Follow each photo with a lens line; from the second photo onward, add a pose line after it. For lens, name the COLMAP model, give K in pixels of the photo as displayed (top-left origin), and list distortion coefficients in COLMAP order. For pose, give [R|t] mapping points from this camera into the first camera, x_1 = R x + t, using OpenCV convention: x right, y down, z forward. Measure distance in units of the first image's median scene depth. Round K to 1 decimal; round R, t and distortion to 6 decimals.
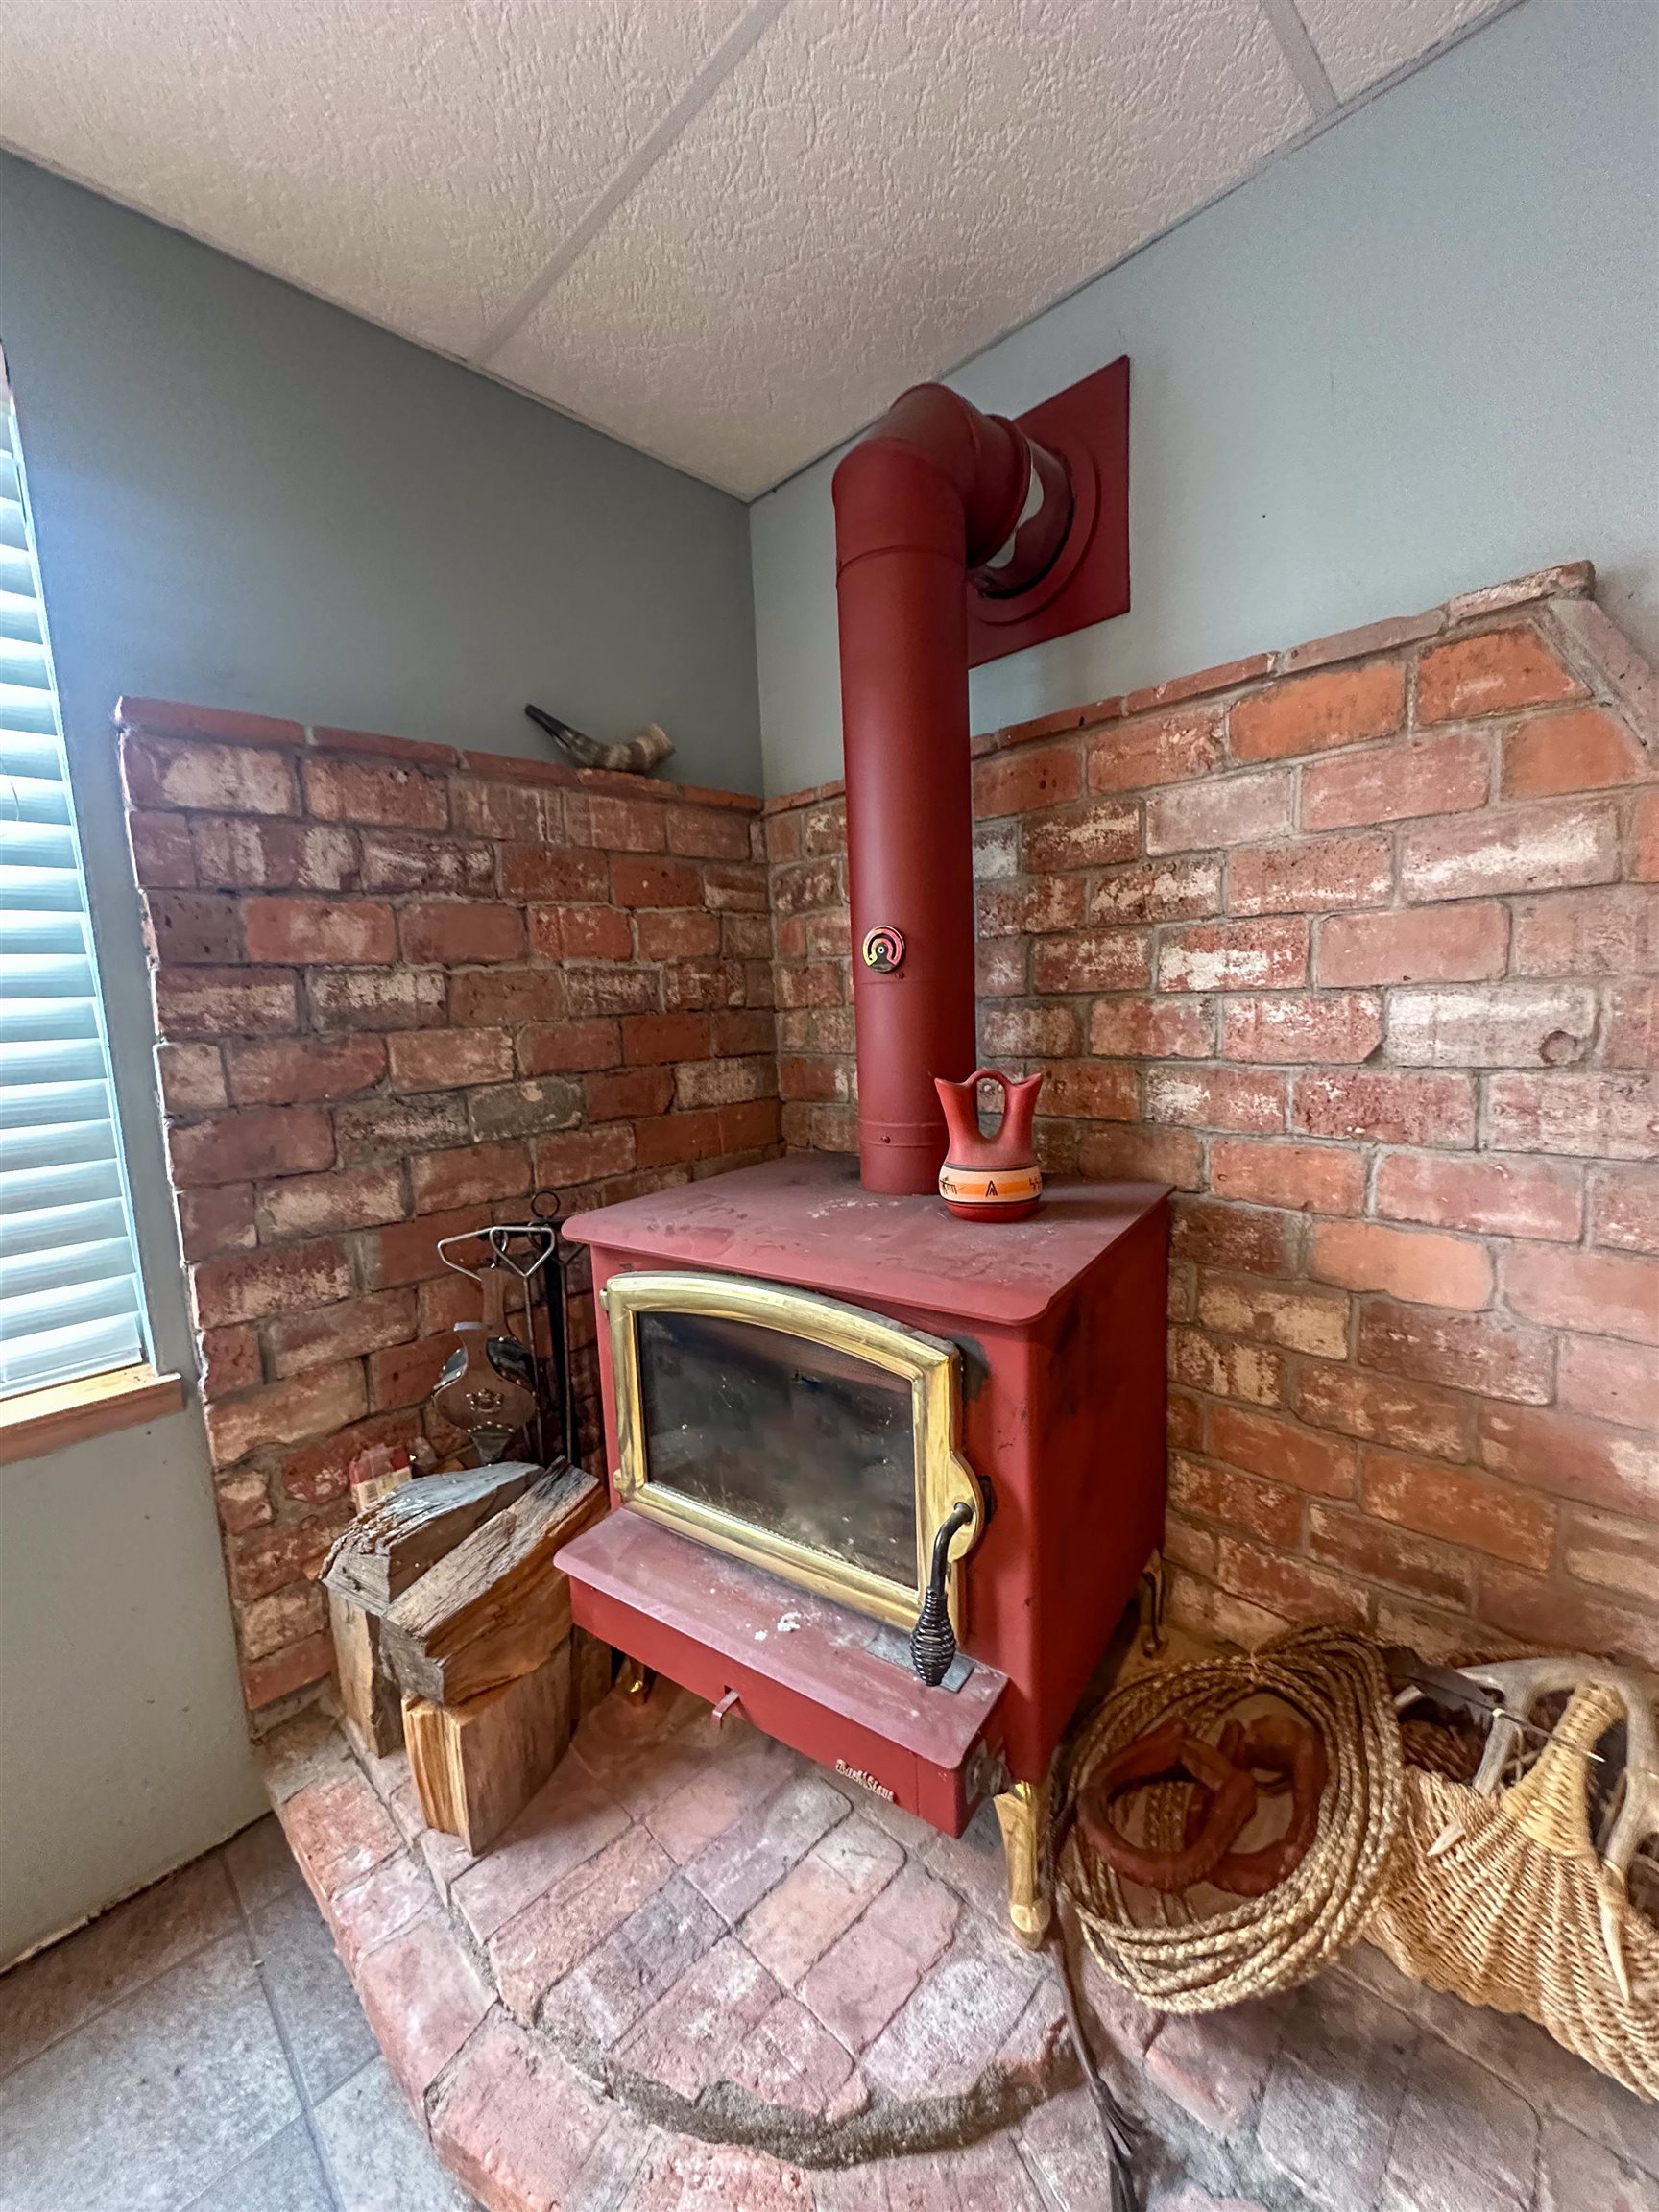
lens RADIAL K [[882.1, 0, 830.5], [0, 882.1, 1106.9], [0, 0, 1]] dist [-0.003215, 0.001163]
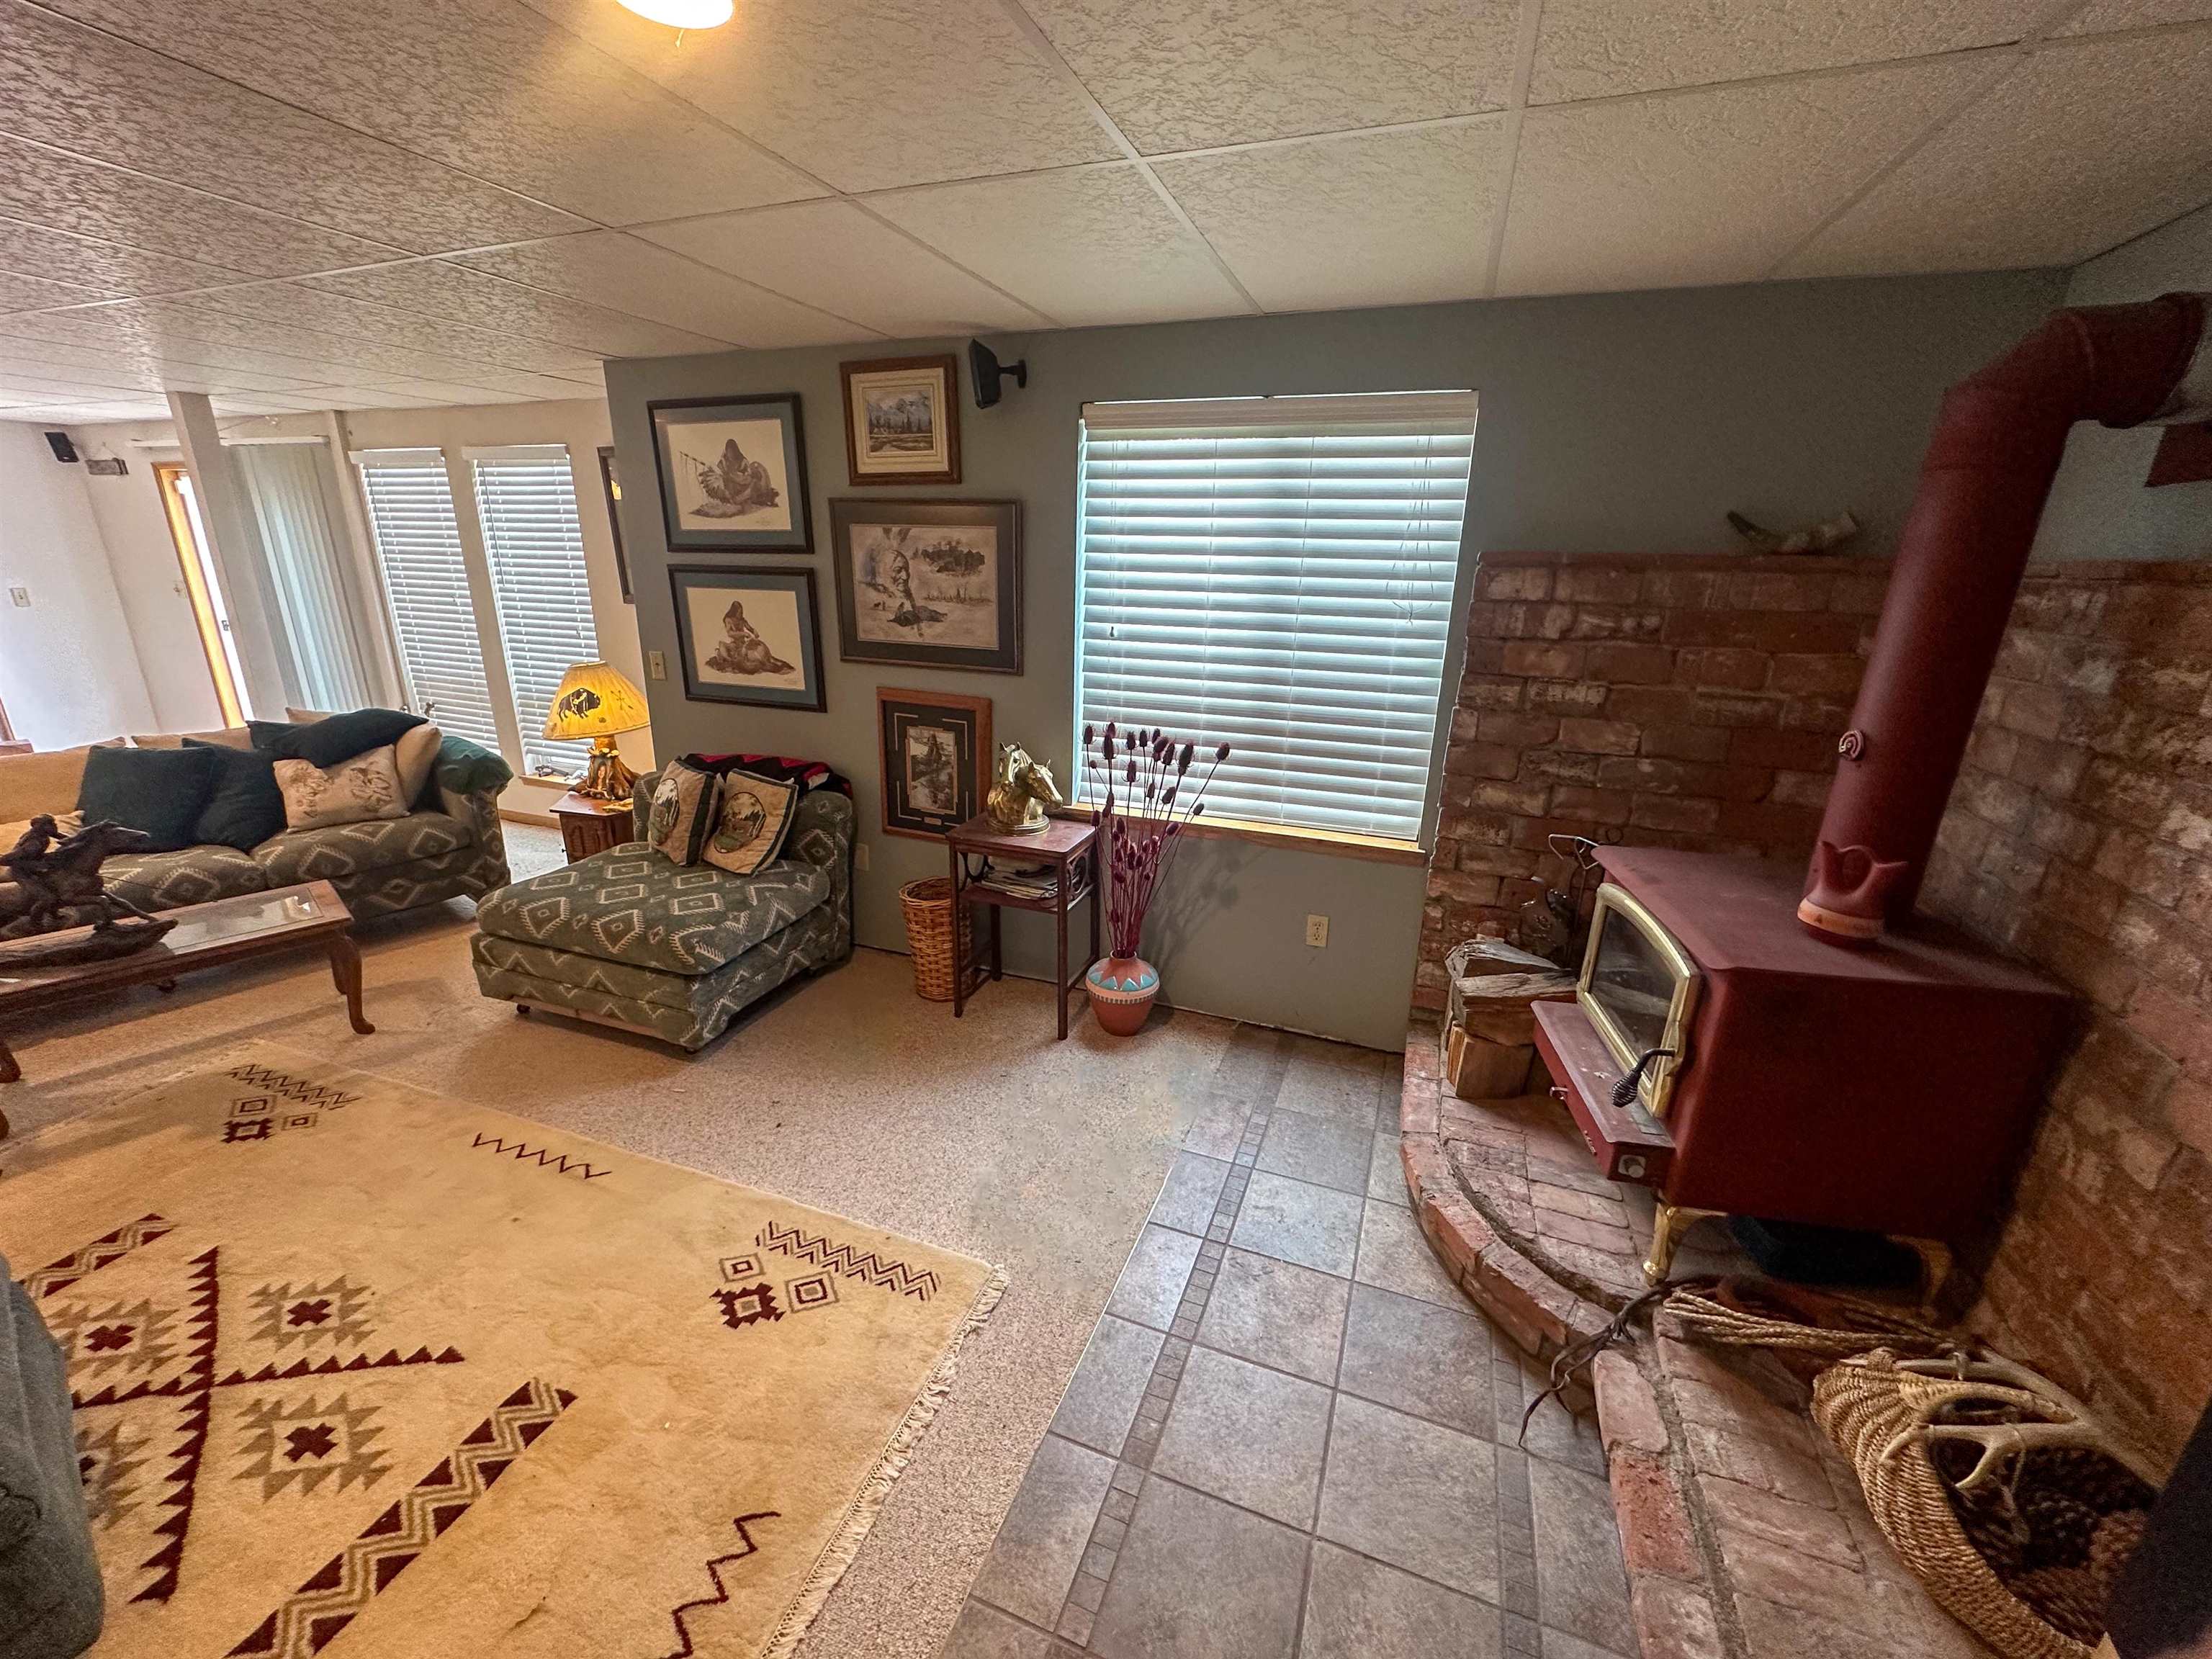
lens RADIAL K [[882.1, 0, 1106.8], [0, 882.1, 830.6], [0, 0, 1]] dist [-0.003215, 0.001163]
pose [[0.408846, 0.328827, -0.851304, 0.798551], [-0.157710, 0.944253, 0.288988, -0.259003], [0.898873, 0.016108, 0.437913, -0.691486]]
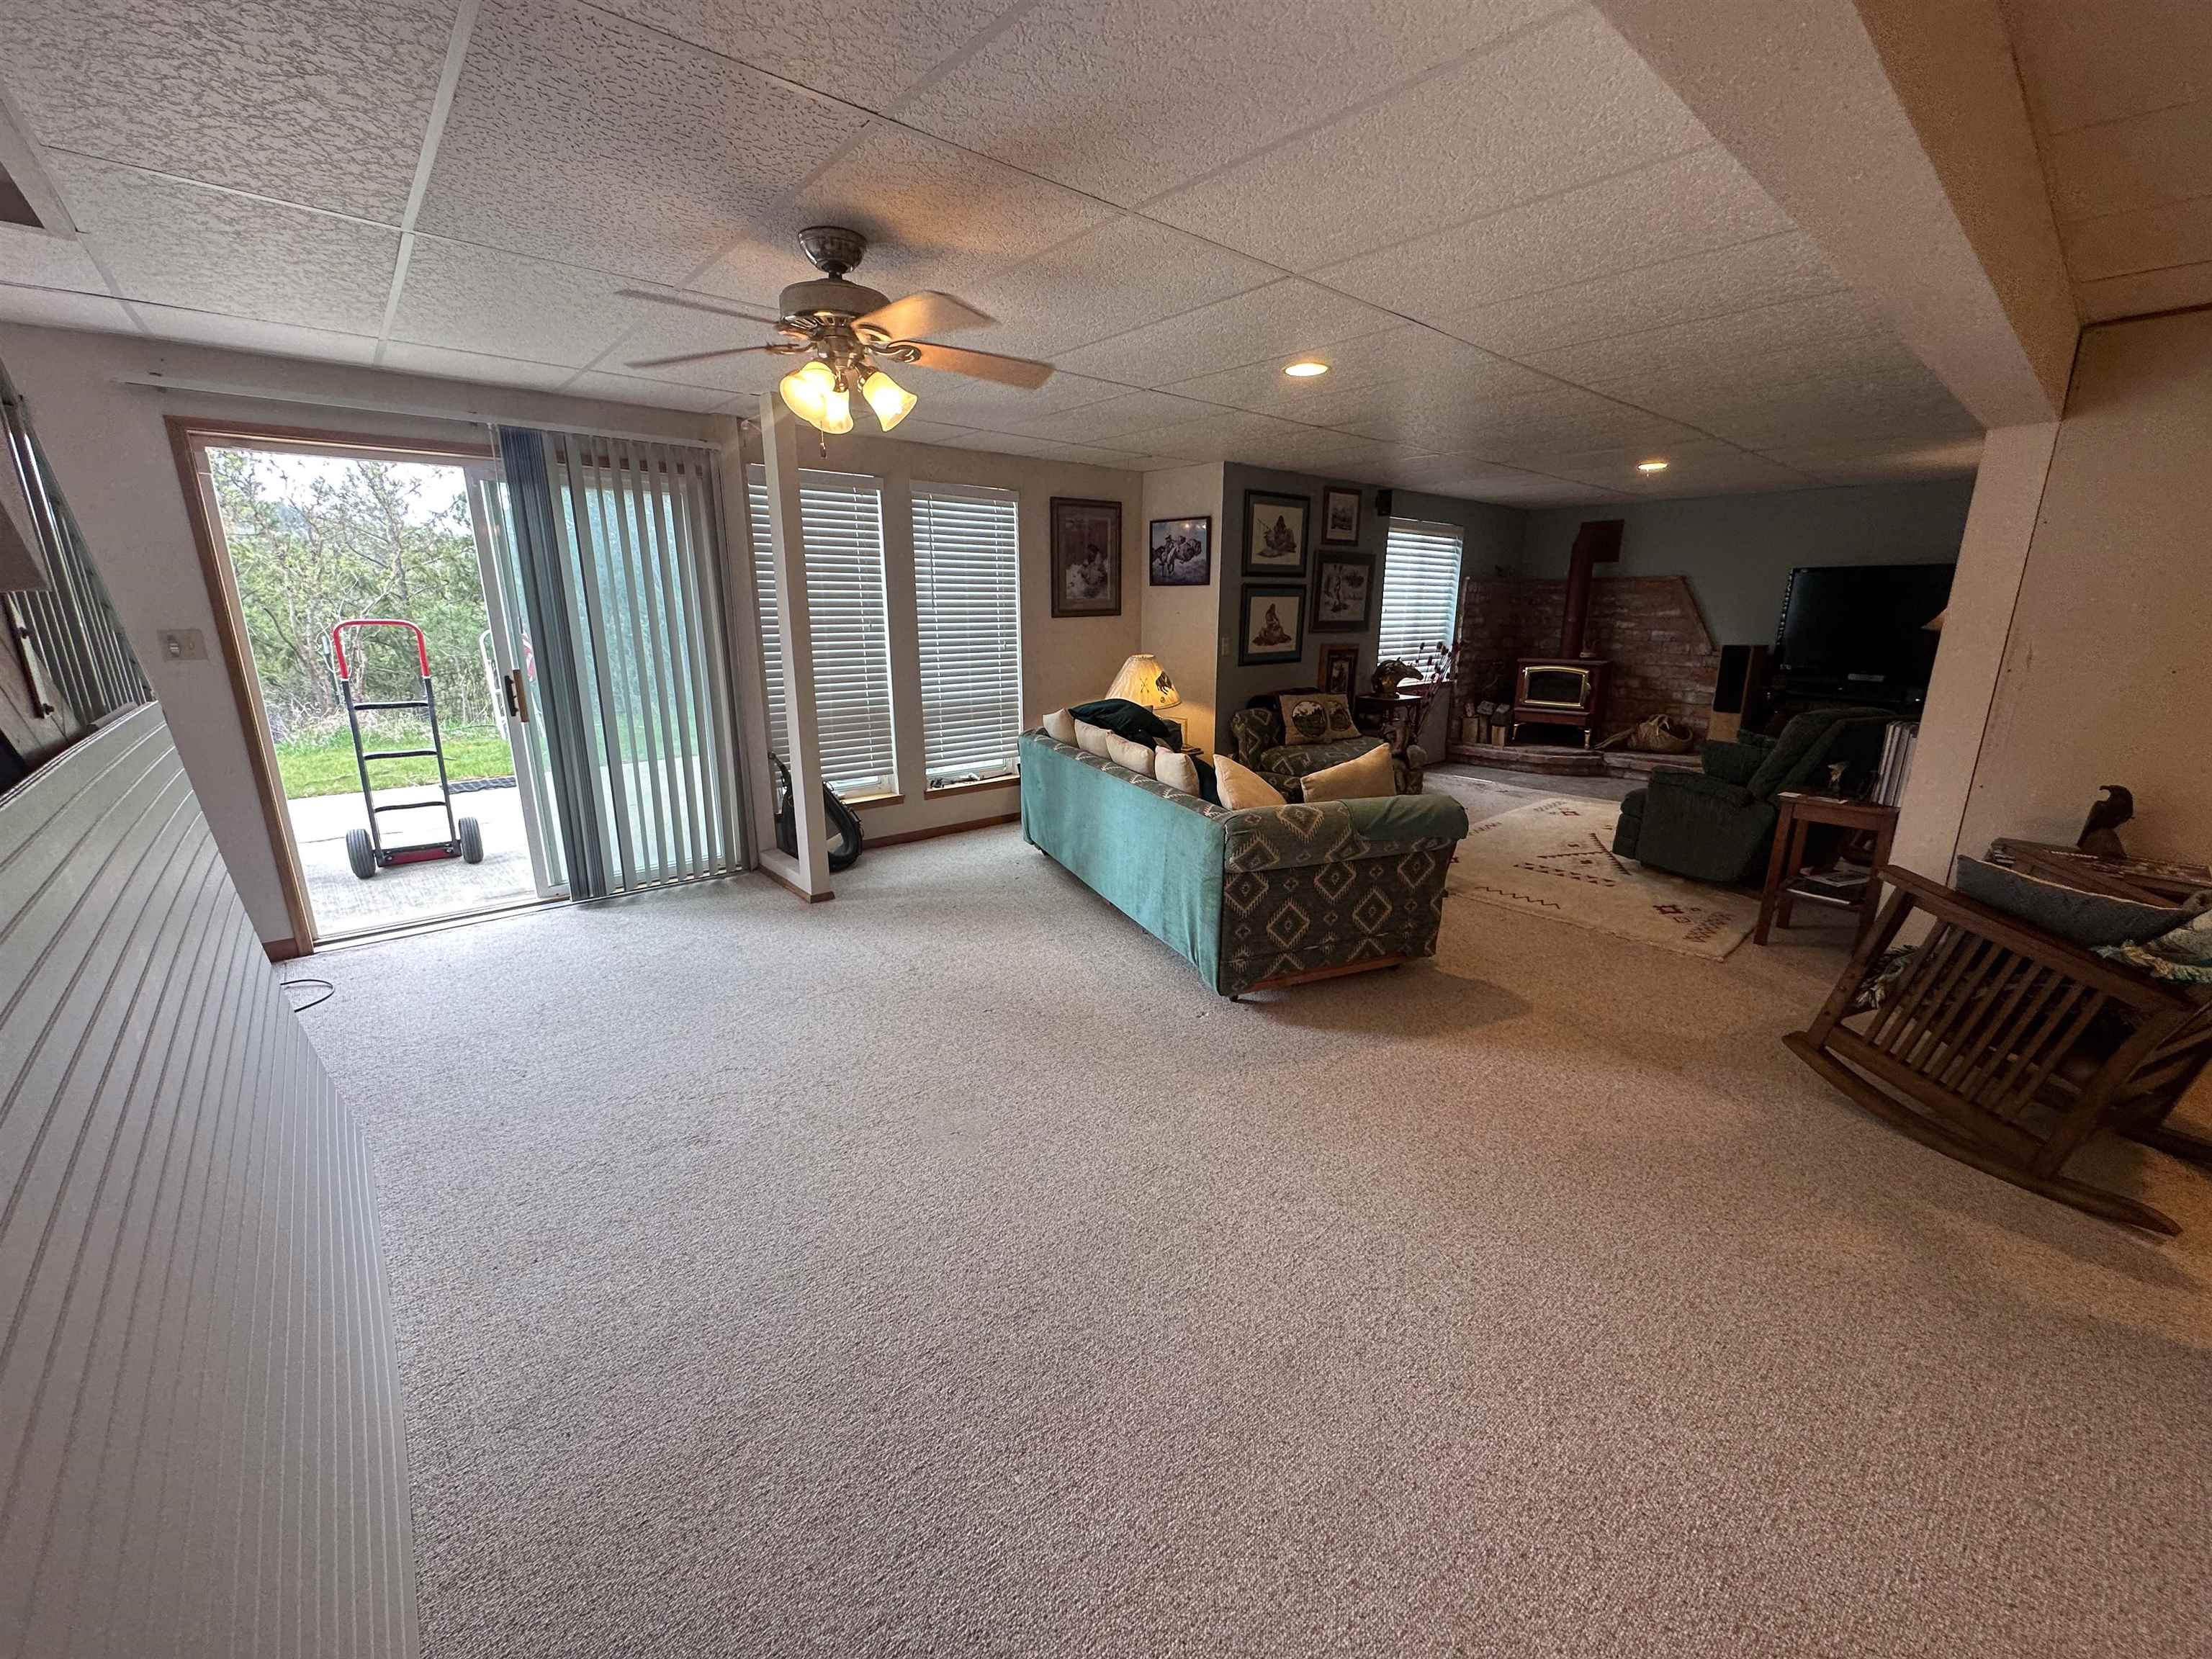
lens RADIAL K [[882.1, 0, 1107.3], [0, 882.1, 828.8], [0, 0, 1]] dist [-0.003215, 0.001163]
pose [[0.996317, 0.066410, -0.054242, -2.738498], [-0.059266, 0.990498, 0.124098, 0.705081], [0.061968, -0.120426, 0.990786, -5.487893]]
